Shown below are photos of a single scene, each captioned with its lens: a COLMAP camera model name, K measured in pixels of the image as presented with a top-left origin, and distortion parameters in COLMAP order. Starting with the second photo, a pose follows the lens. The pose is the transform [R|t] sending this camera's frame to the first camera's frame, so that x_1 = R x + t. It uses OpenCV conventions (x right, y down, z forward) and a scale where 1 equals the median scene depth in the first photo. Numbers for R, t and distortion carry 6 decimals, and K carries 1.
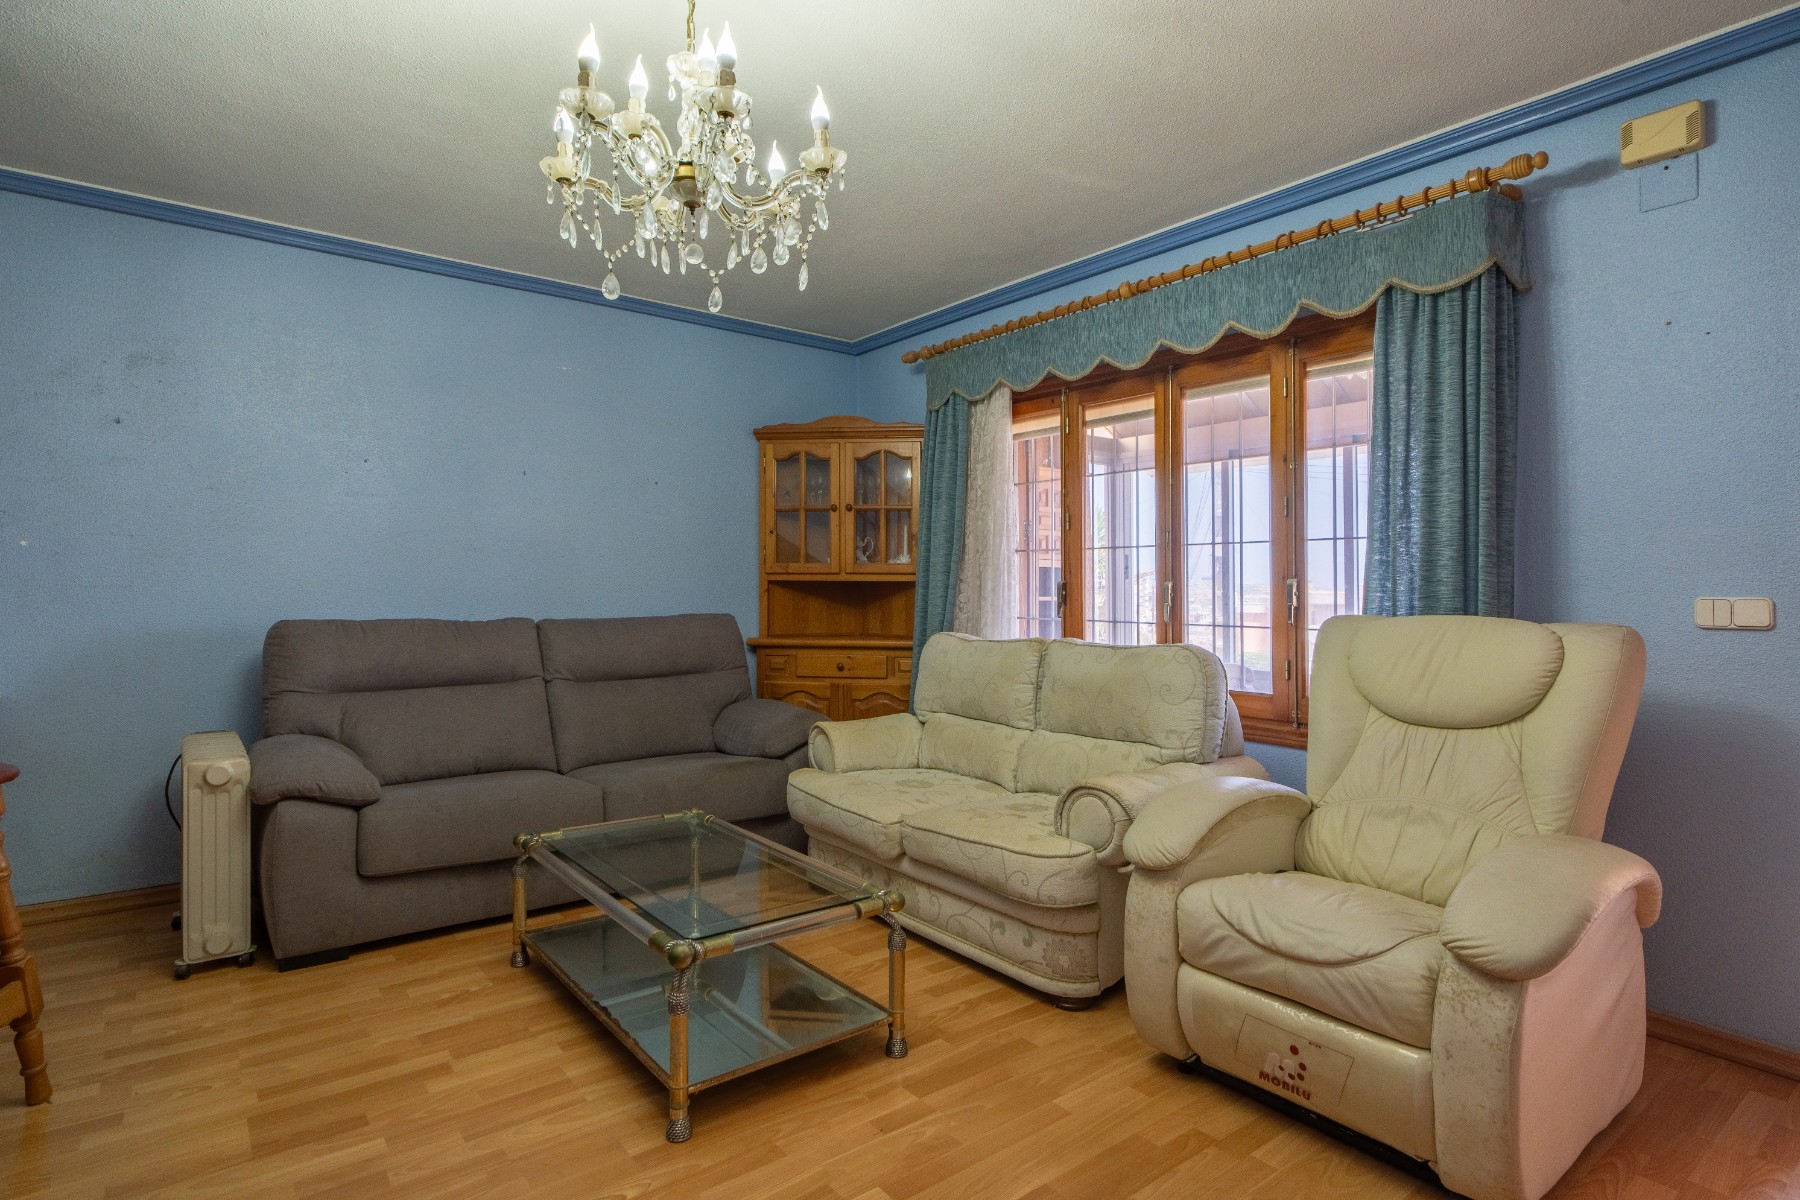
lens RADIAL K [[925.6, 0, 860.9], [0, 925.6, 607.4], [0, 0, 1]] dist [-0.000488, 0.000250]
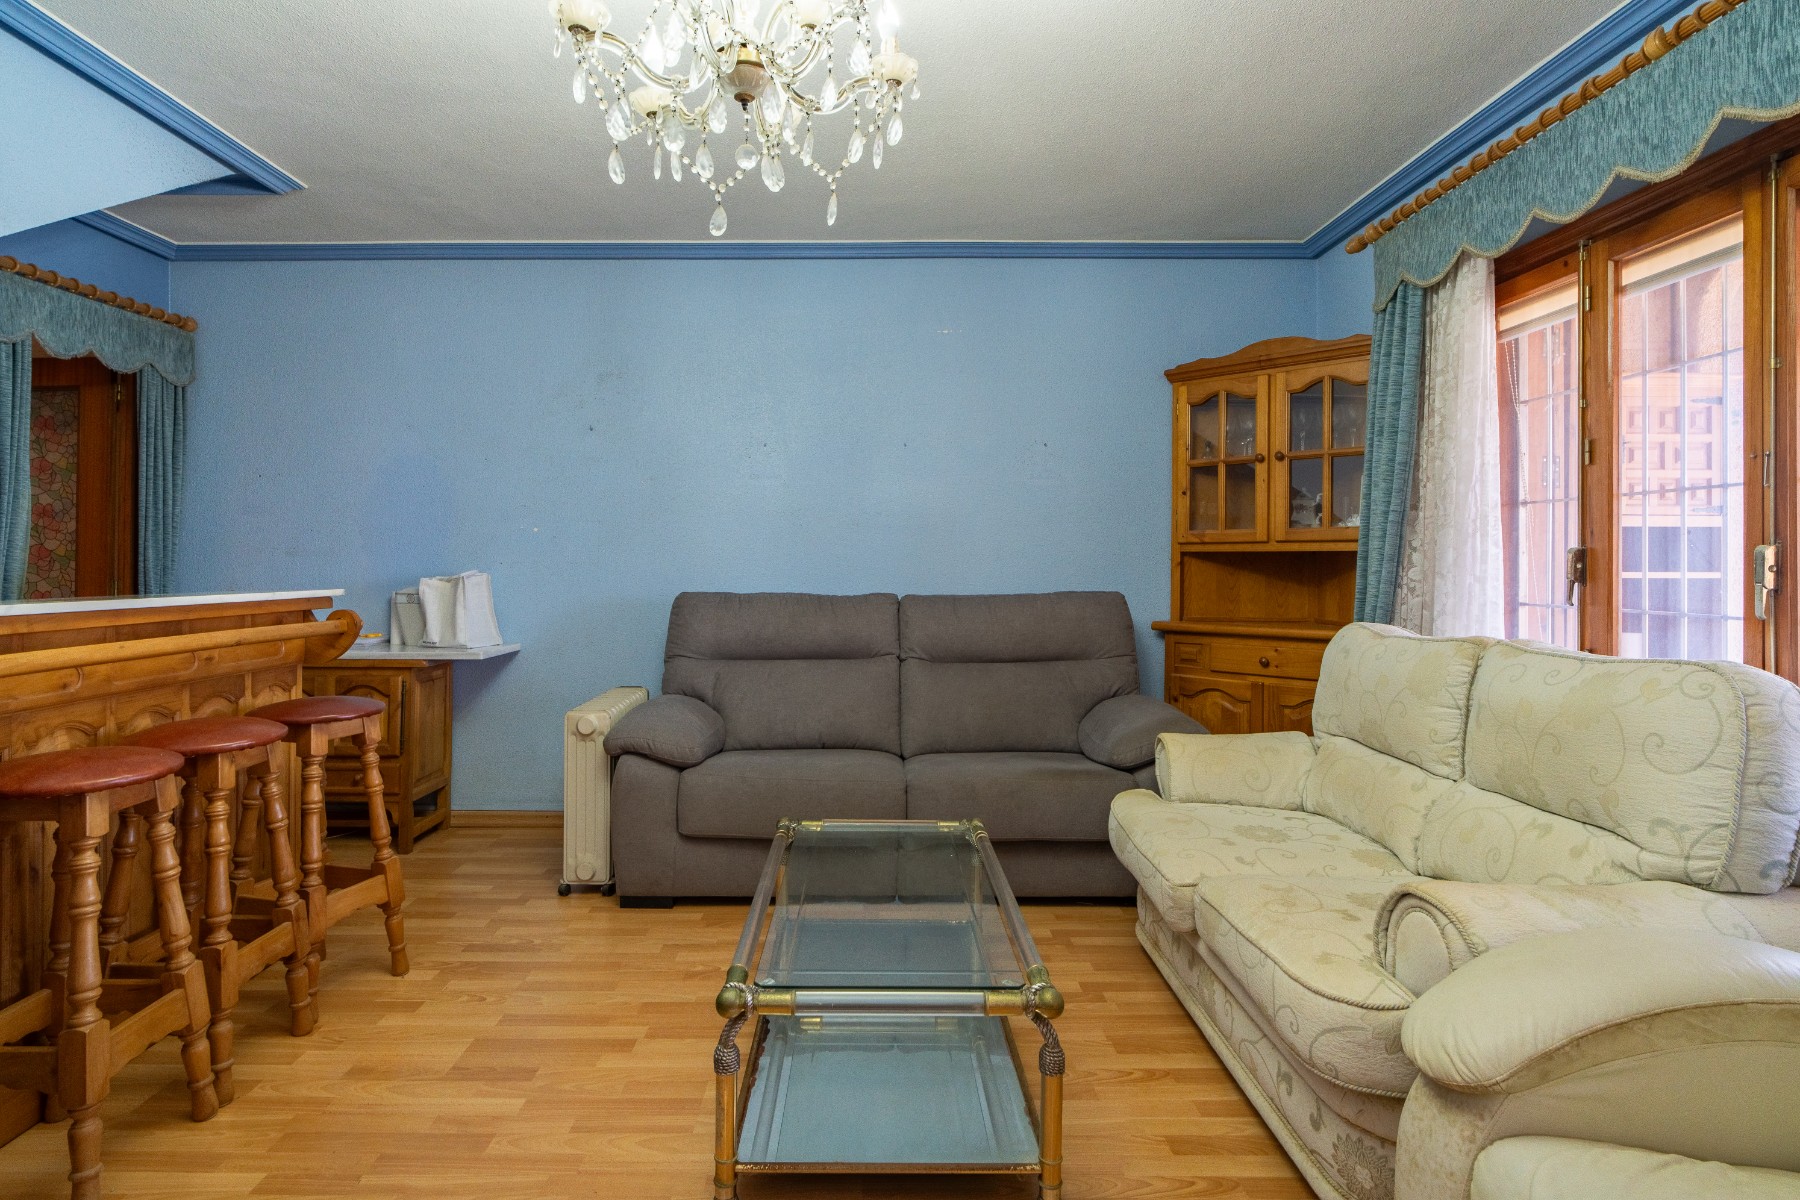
lens RADIAL K [[929.6, 0, 856.6], [0, 929.6, 576.8], [0, 0, 1]] dist [-0.002033, 0.000625]
pose [[0.800226, 0.004195, -0.599684, 0.220021], [-0.007827, 0.999963, -0.003449, -0.002446], [0.599648, 0.007454, 0.800229, 0.220348]]
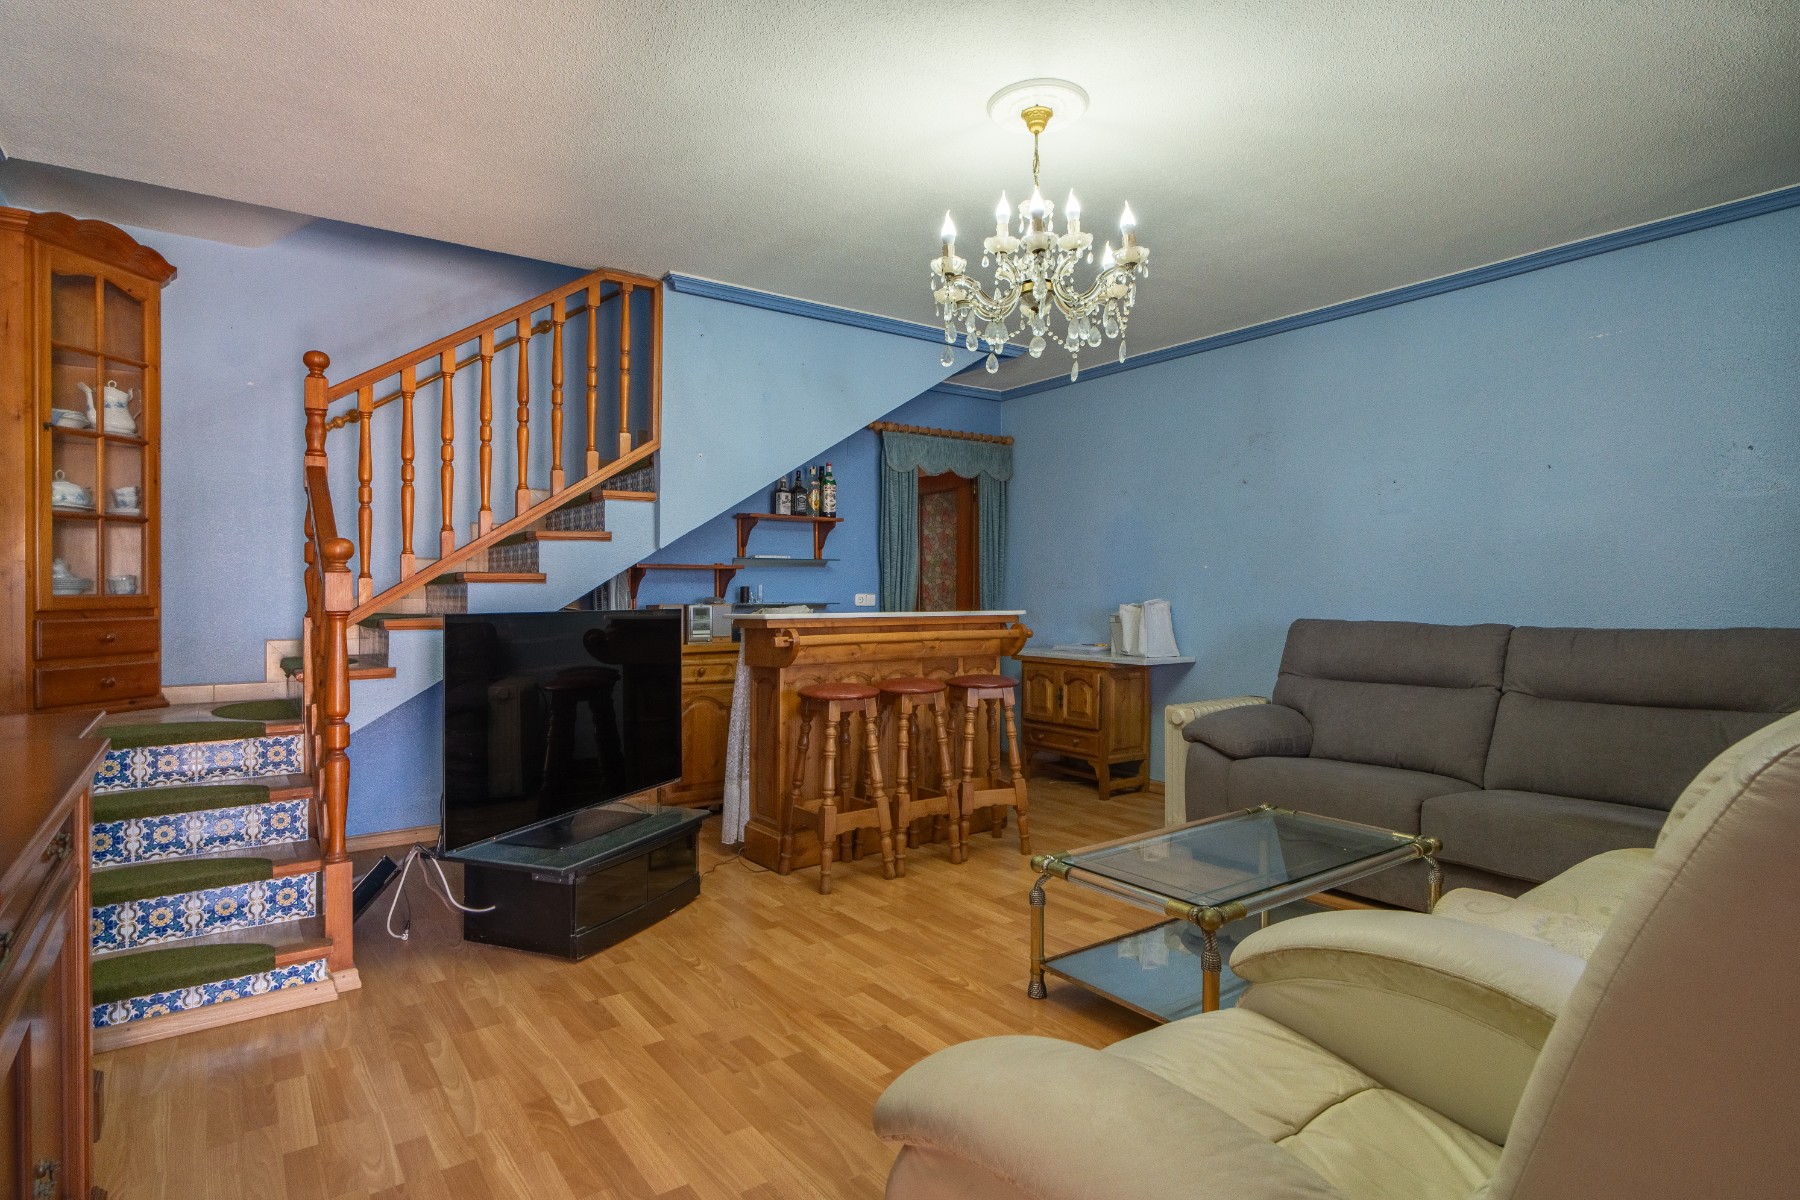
lens RADIAL K [[853.2, 0, 903.0], [0, 853.2, 618.0], [0, 0, 1]] dist [-0.001363, -0.000170]
pose [[0.035193, 0.023859, -0.999096, 0.545762], [-0.017917, 0.999569, 0.023239, -0.004690], [0.999220, 0.017083, 0.035605, 0.399428]]
